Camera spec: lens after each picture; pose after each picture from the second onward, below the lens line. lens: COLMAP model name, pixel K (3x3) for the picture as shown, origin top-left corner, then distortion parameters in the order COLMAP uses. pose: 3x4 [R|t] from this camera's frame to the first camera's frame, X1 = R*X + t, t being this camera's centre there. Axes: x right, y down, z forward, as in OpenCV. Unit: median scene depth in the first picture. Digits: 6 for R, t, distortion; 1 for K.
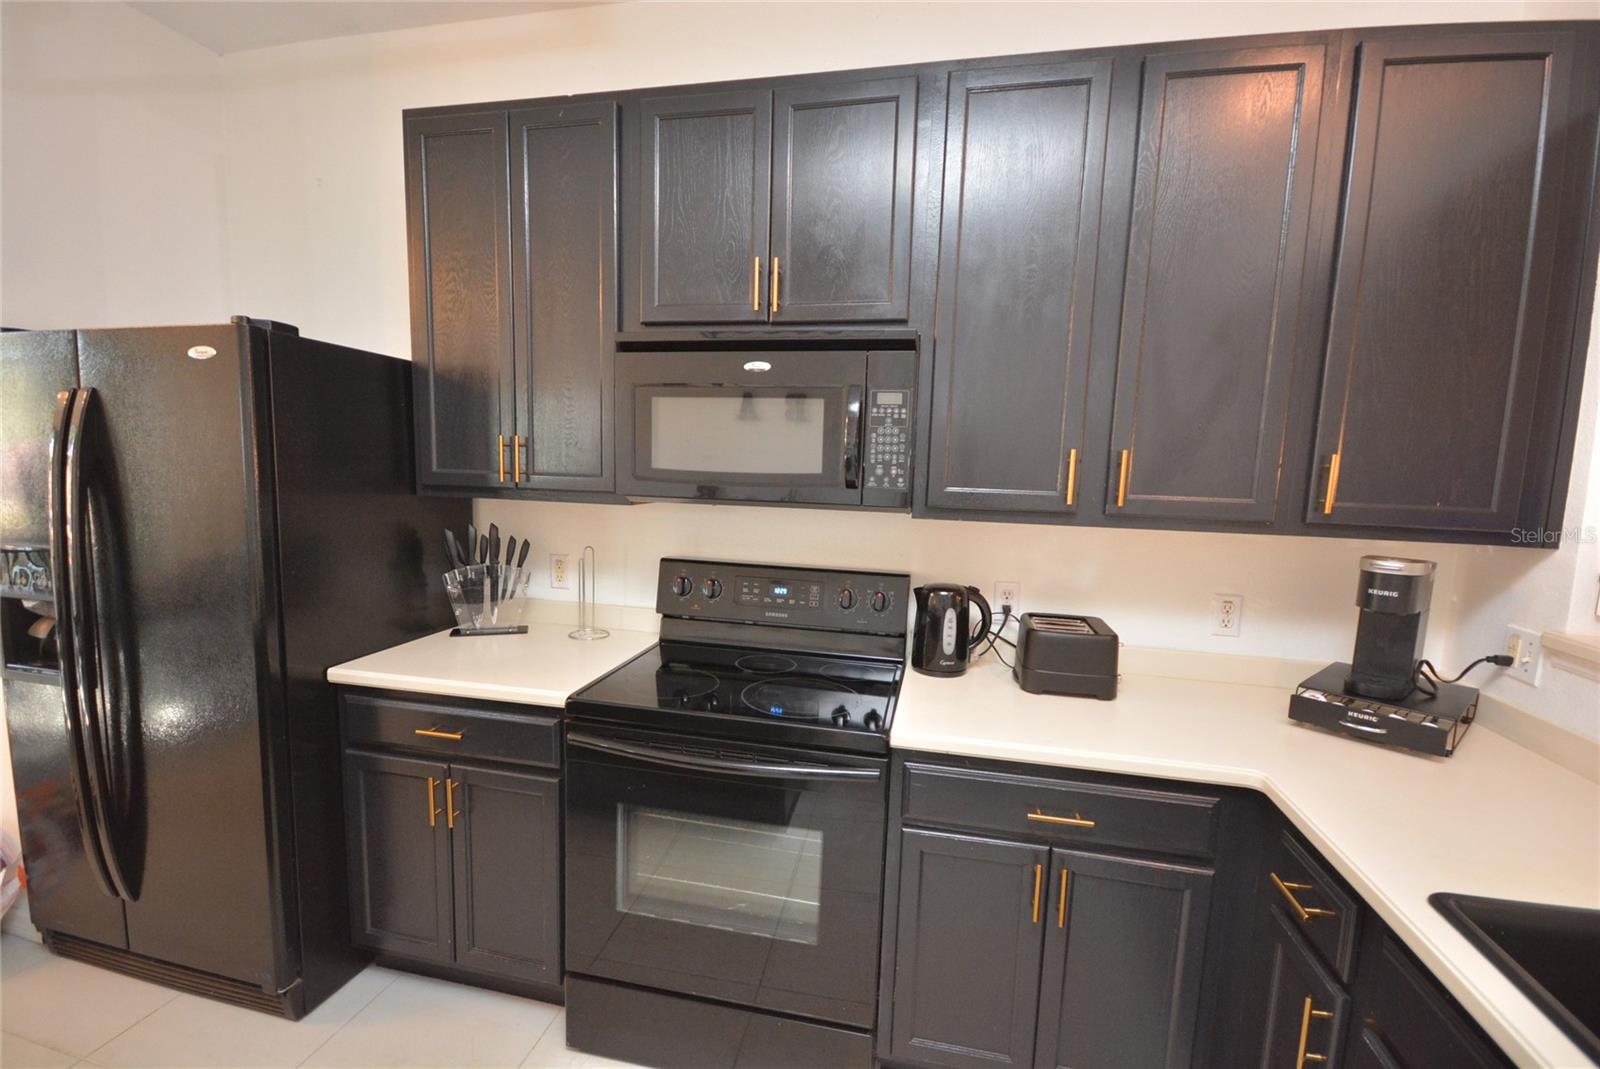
lens RADIAL K [[705.6, 0, 795.4], [0, 705.6, 551.0], [0, 0, 1]] dist [-0.001917, -0.000310]
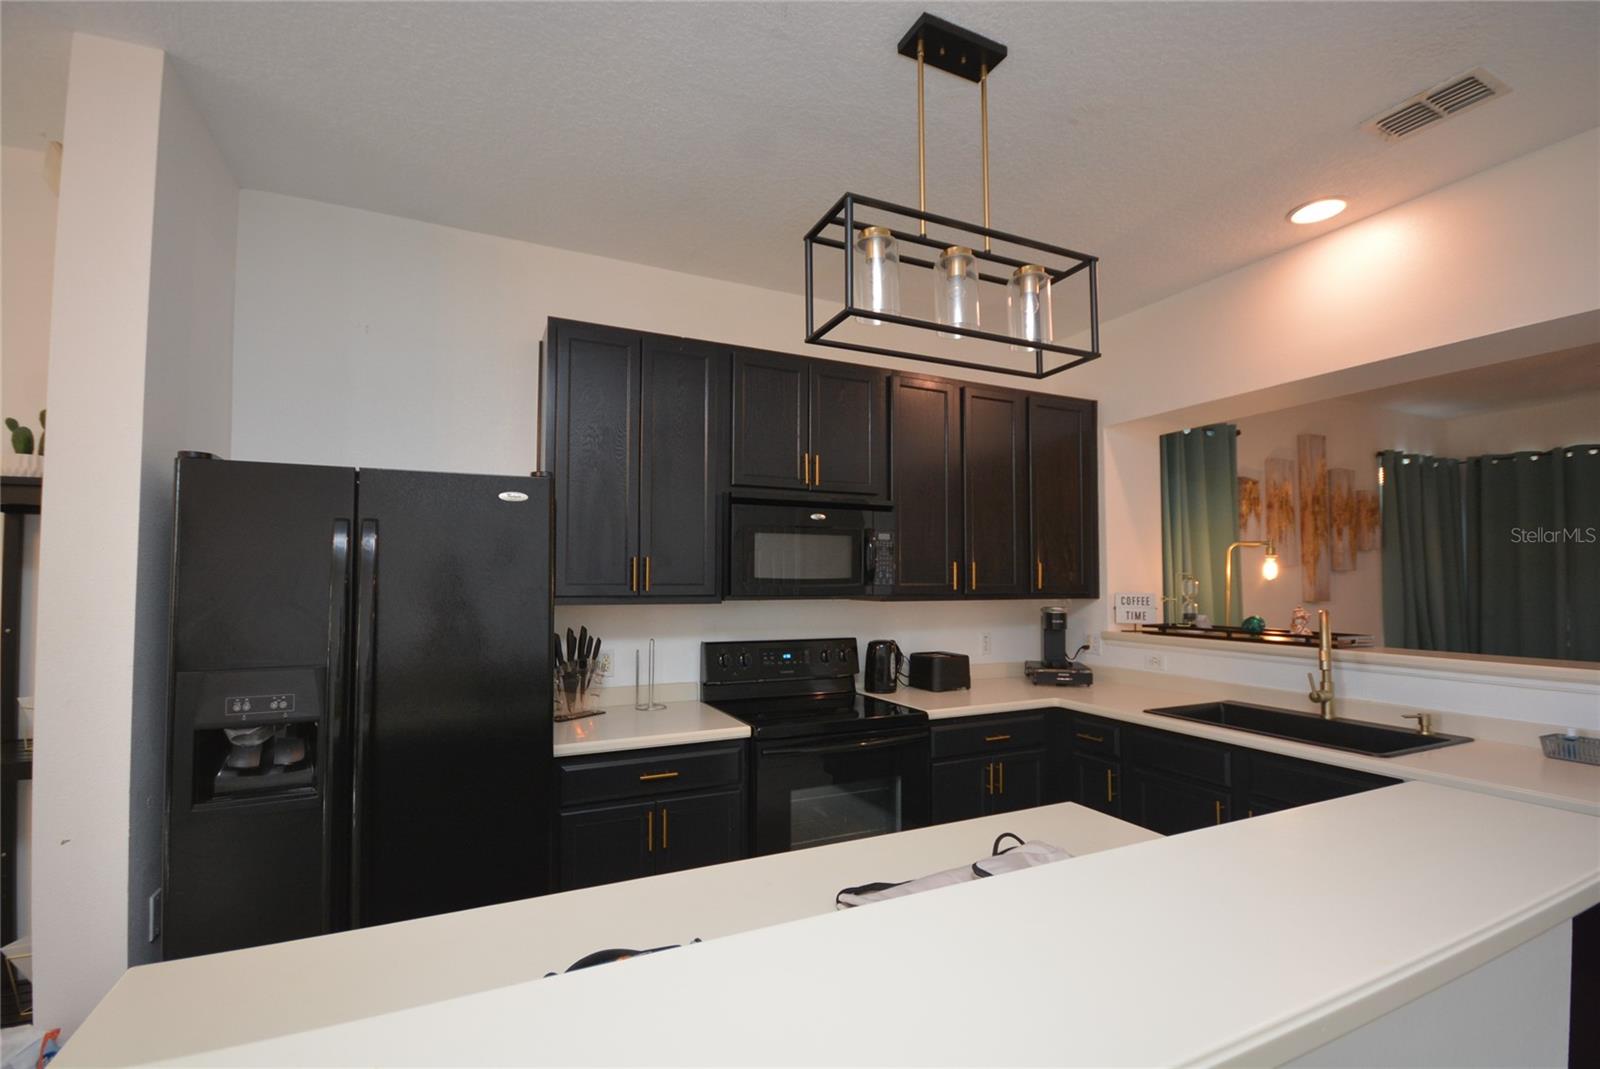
lens RADIAL K [[705.5, 0, 796.9], [0, 705.5, 553.7], [0, 0, 1]] dist [0.011578, -0.014401]
pose [[0.783490, -0.005148, 0.621383, -1.138773], [0.099153, 0.988190, -0.116833, 0.021852], [-0.613443, 0.153149, 0.774747, -0.277482]]
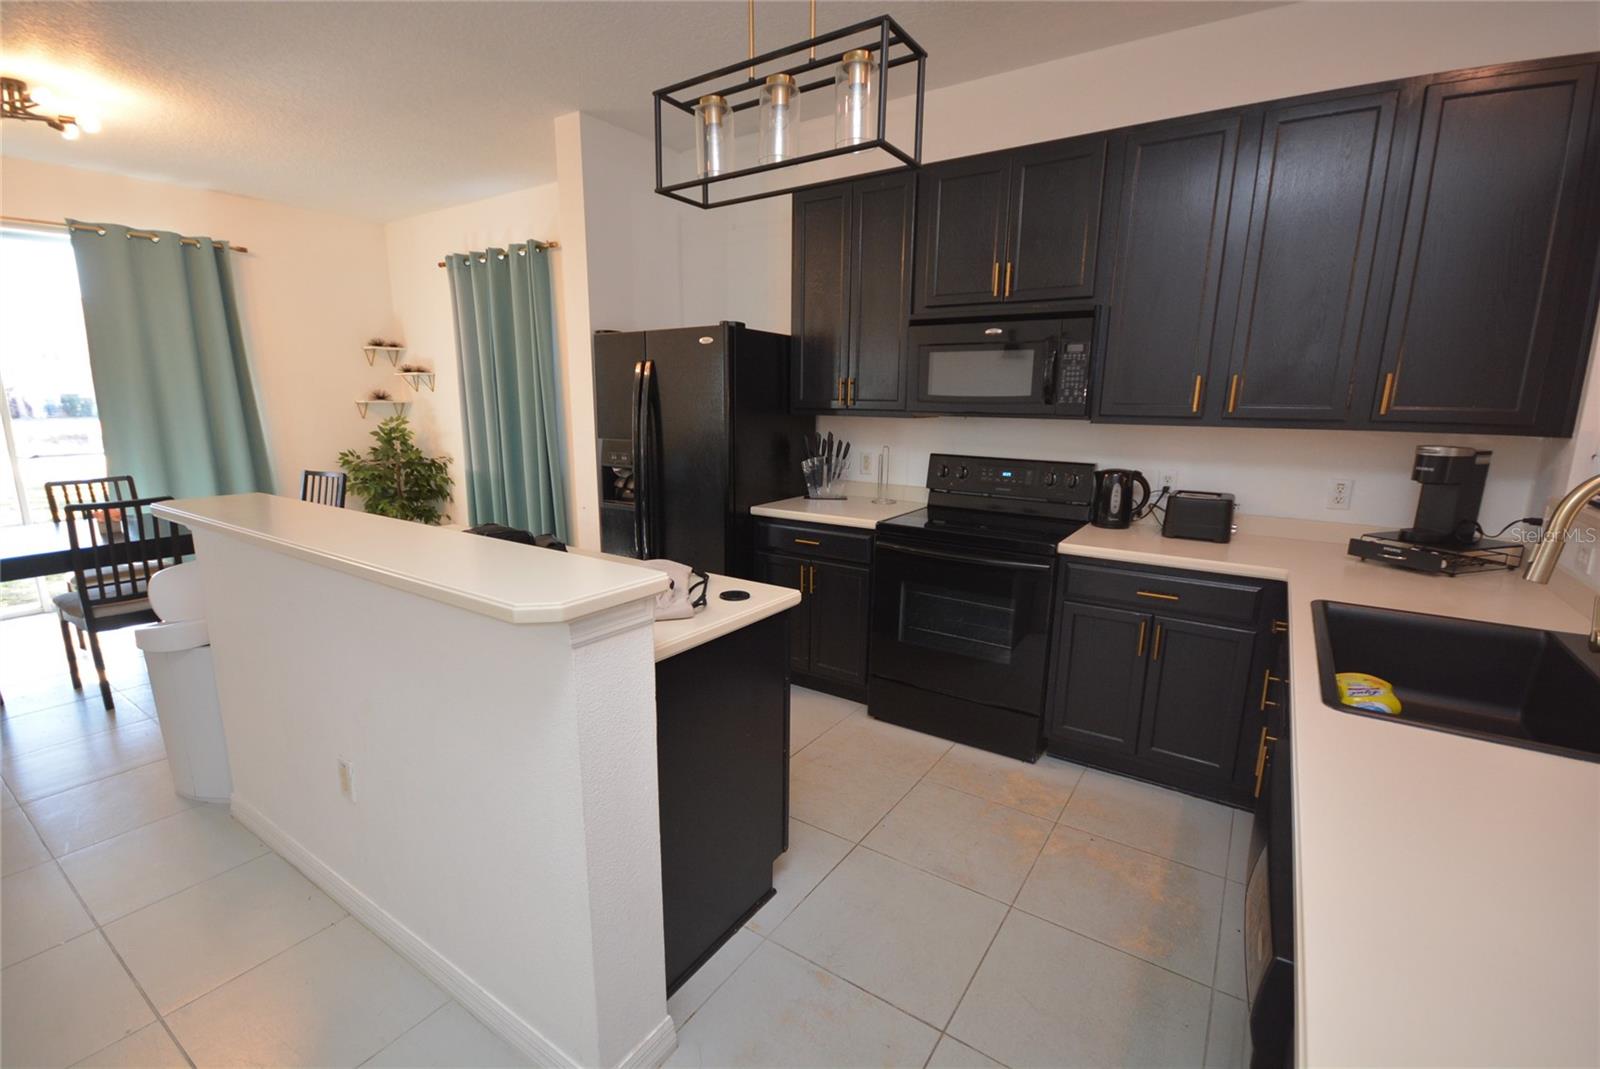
lens RADIAL K [[705.5, 0, 796.9], [0, 705.5, 553.7], [0, 0, 1]] dist [0.011578, -0.014401]
pose [[0.932544, 0.057621, -0.356430, 0.135566], [-0.025808, 0.995296, 0.093378, 0.115951], [0.360133, -0.077881, 0.929644, -0.749167]]
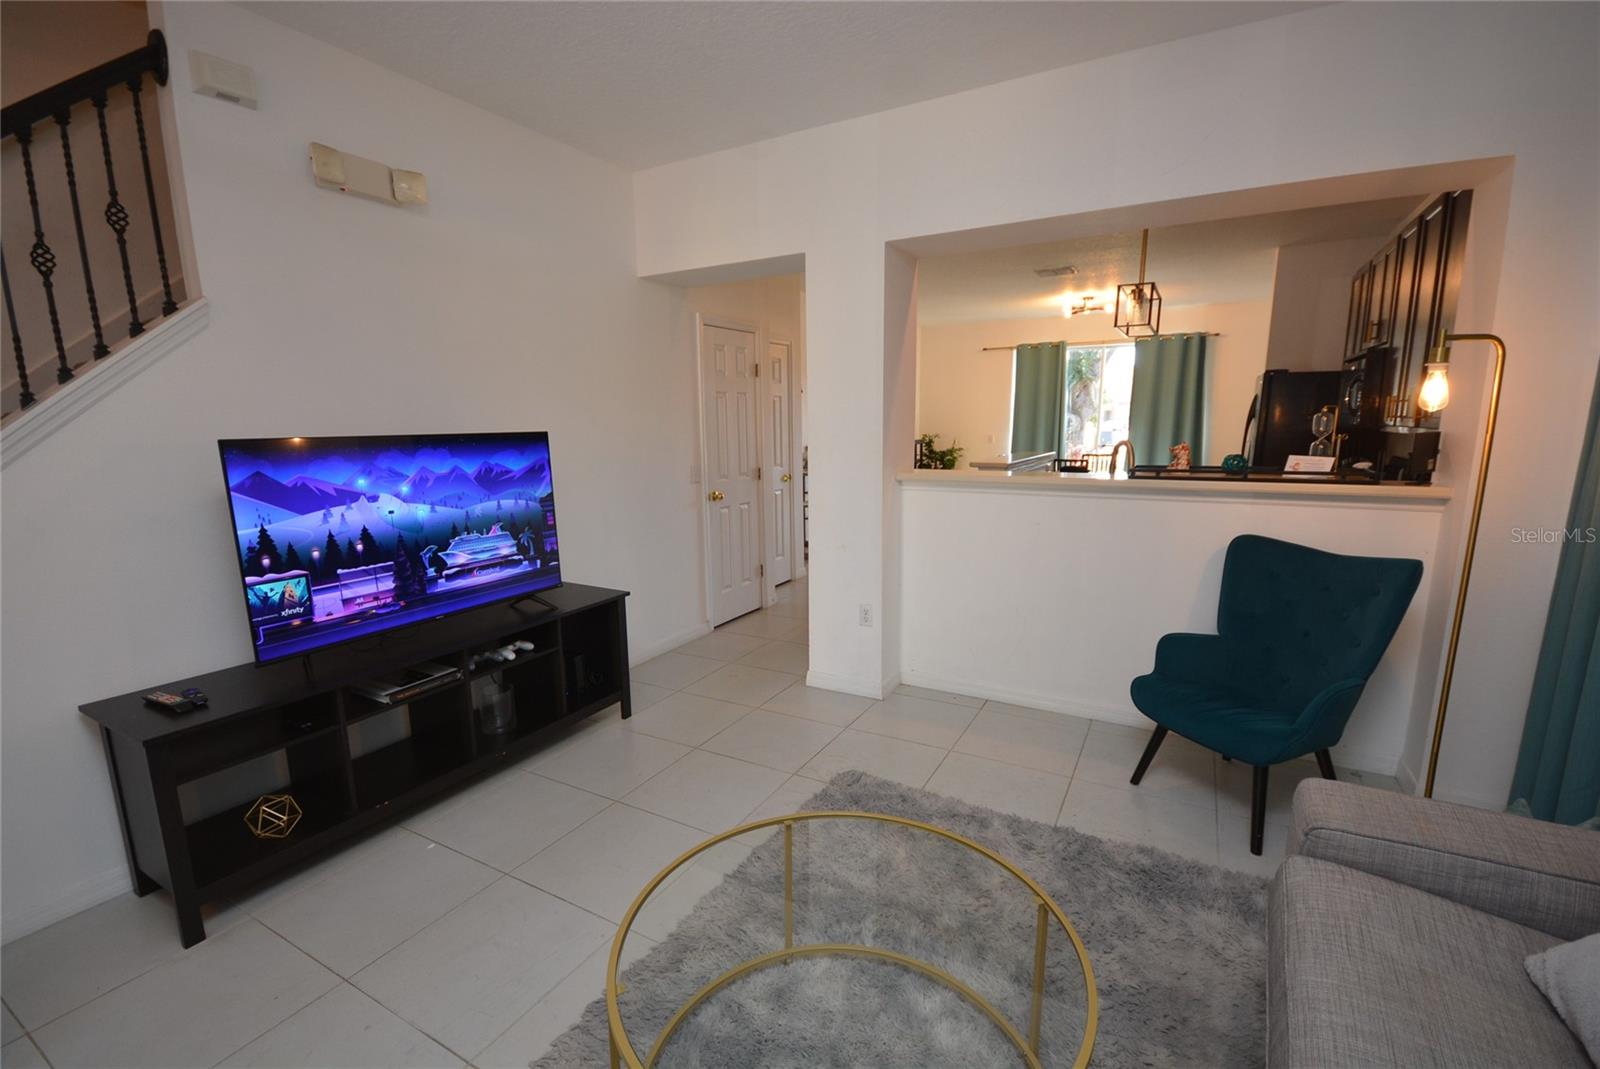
lens RADIAL K [[705.6, 0, 795.4], [0, 705.6, 551.0], [0, 0, 1]] dist [-0.001917, -0.000310]
pose [[-0.283745, 0.150414, -0.947029, 2.859408], [-0.113007, 0.975493, 0.188794, 0.109640], [0.952218, 0.160590, -0.259793, -0.096853]]
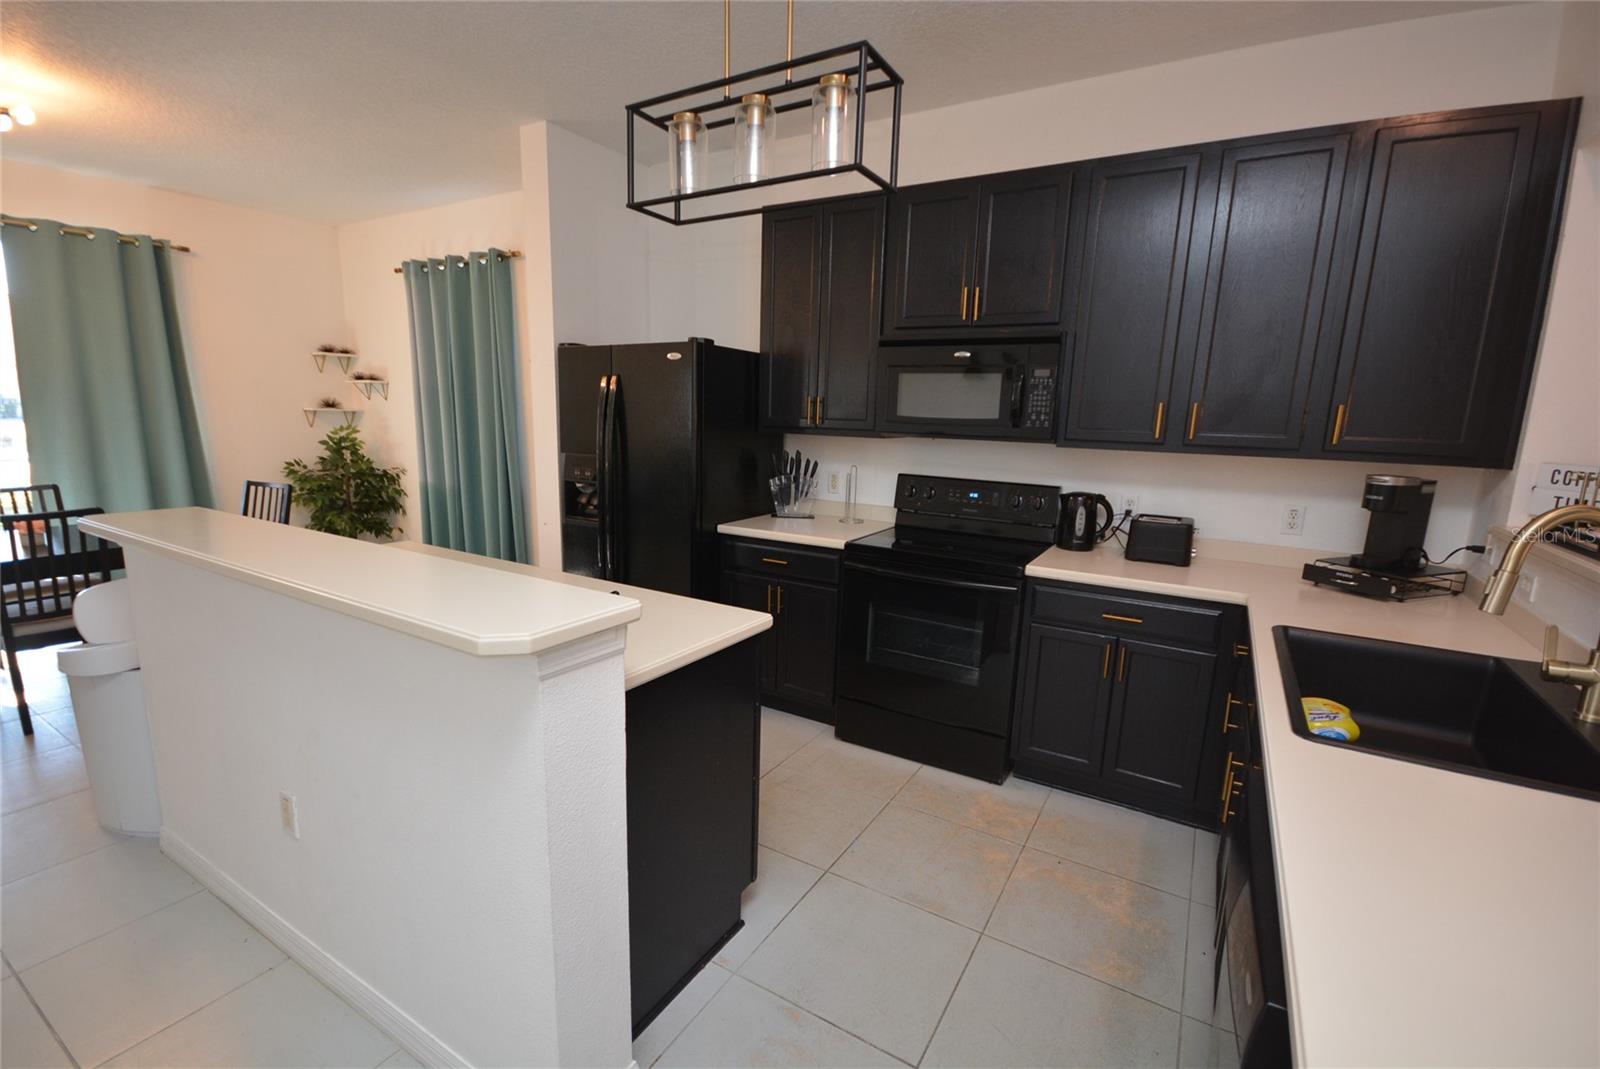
lens RADIAL K [[705.5, 0, 796.9], [0, 705.5, 553.7], [0, 0, 1]] dist [0.011578, -0.014401]
pose [[0.950701, 0.058609, -0.304521, 0.109978], [-0.038004, 0.996596, 0.073163, 0.102151], [0.307772, -0.057983, 0.949692, -0.737574]]
